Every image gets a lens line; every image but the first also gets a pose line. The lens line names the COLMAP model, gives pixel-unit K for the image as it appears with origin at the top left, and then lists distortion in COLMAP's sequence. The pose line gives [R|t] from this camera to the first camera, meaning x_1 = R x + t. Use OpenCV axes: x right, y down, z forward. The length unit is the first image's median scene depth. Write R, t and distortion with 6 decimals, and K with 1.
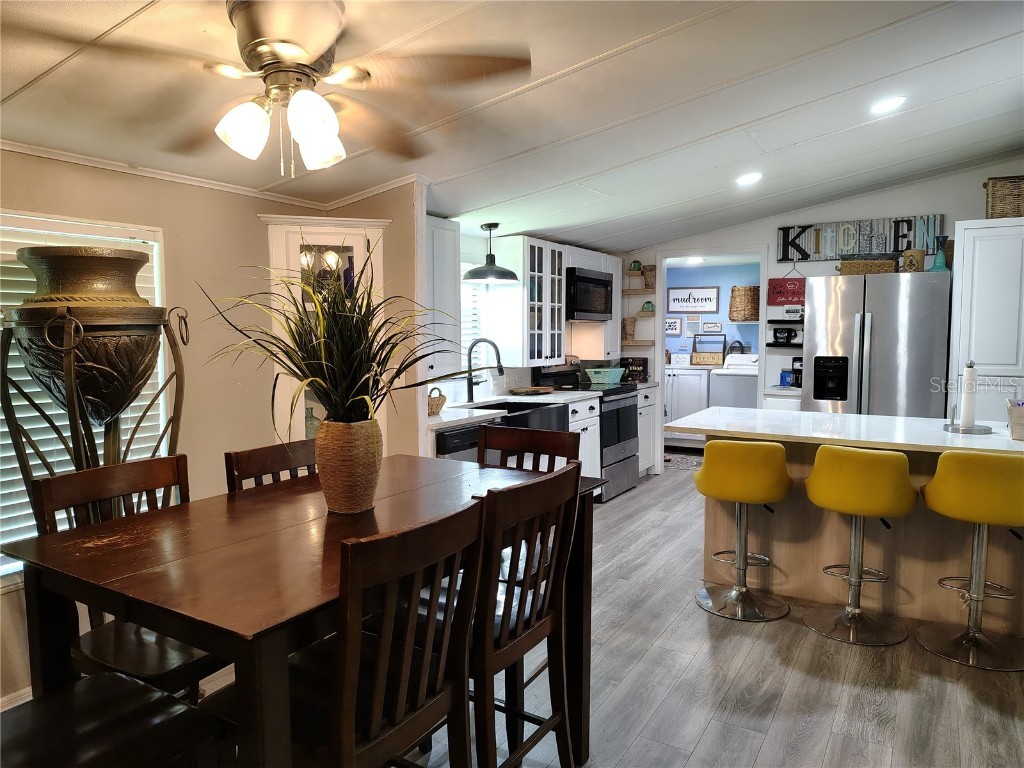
lens RADIAL K [[696.7, 0, 512.0], [0, 696.7, 384.0], [0, 0, 1]] dist [0.040316, -0.053267]
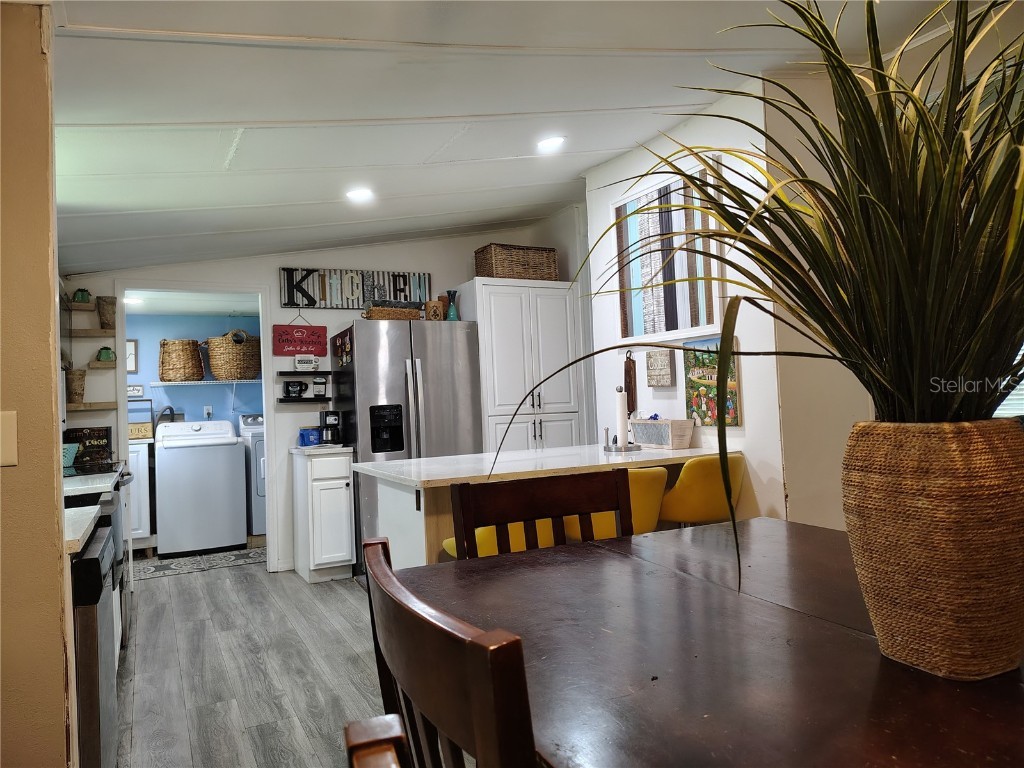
lens RADIAL K [[696.7, 0, 512.0], [0, 696.7, 384.0], [0, 0, 1]] dist [0.040316, -0.053267]
pose [[0.524701, -0.001409, 0.851285, -0.216368], [0.106755, 0.992213, -0.064157, 0.009161], [-0.844566, 0.124542, 0.520766, 0.319340]]
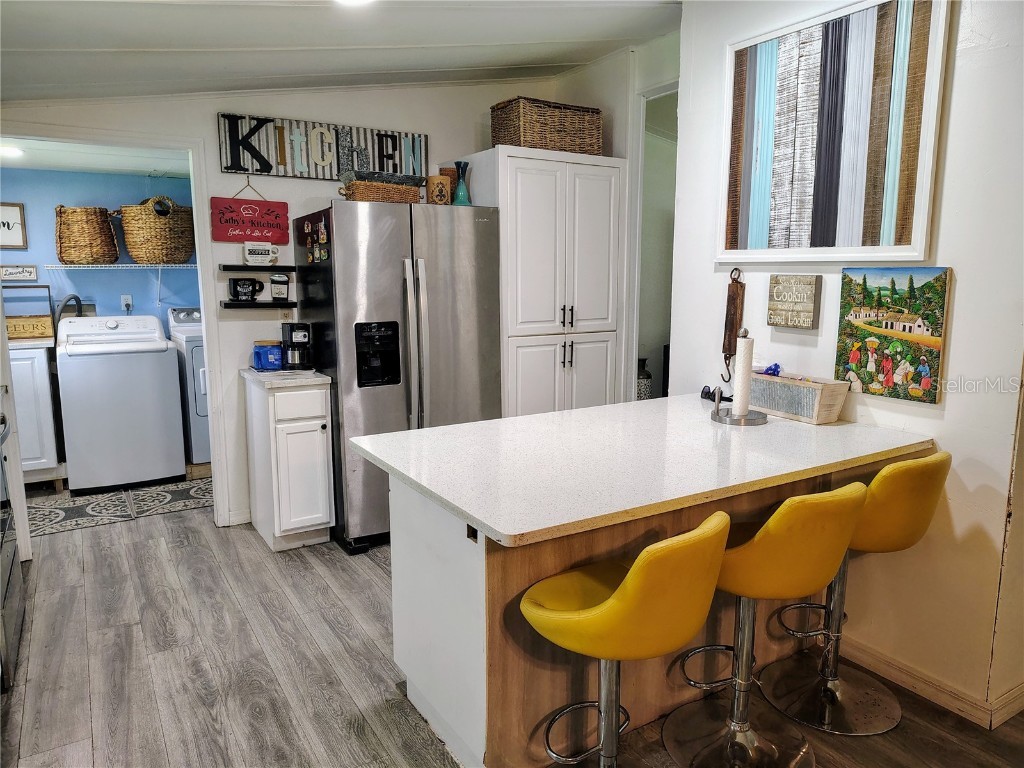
lens RADIAL K [[696.7, 0, 512.0], [0, 696.7, 384.0], [0, 0, 1]] dist [0.040316, -0.053267]
pose [[0.456950, -0.141494, 0.878166, -0.077505], [0.066971, 0.989937, 0.124655, -0.048181], [-0.886968, 0.001851, 0.461828, 0.493744]]
